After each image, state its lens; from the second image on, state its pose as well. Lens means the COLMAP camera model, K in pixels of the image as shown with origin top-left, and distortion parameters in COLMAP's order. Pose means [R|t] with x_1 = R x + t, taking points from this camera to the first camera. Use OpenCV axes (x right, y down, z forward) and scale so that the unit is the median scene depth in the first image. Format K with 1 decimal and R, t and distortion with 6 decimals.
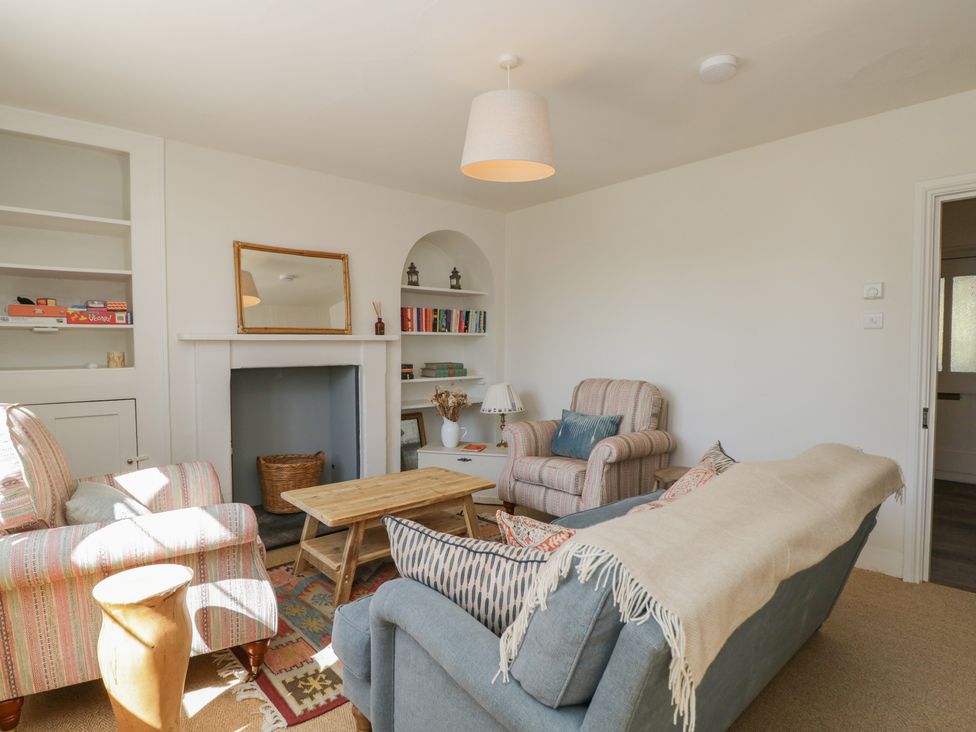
lens RADIAL K [[537.3, 0, 488.7], [0, 537.3, 384.7], [0, 0, 1]] dist [0.001041, -0.000093]
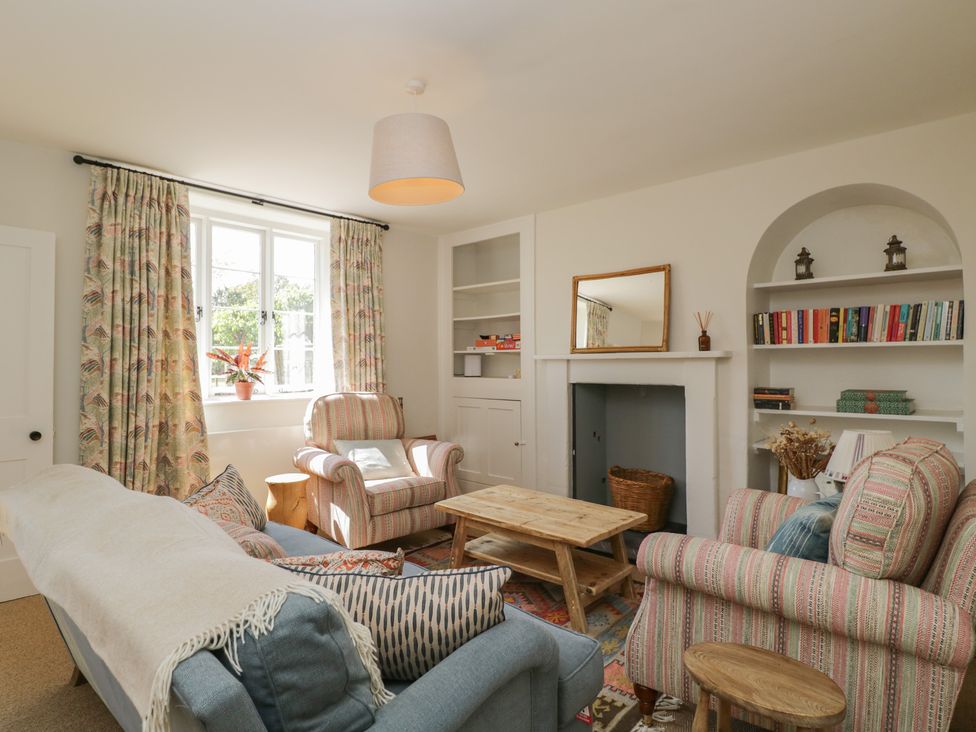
lens RADIAL K [[561.2, 0, 487.9], [0, 561.2, 352.0], [0, 0, 1]] dist [0.000703, -0.000233]
pose [[0.105277, -0.016004, -0.994314, 0.581699], [-0.065785, 0.997568, -0.023022, -0.045672], [0.992265, 0.067834, 0.103969, 0.539636]]
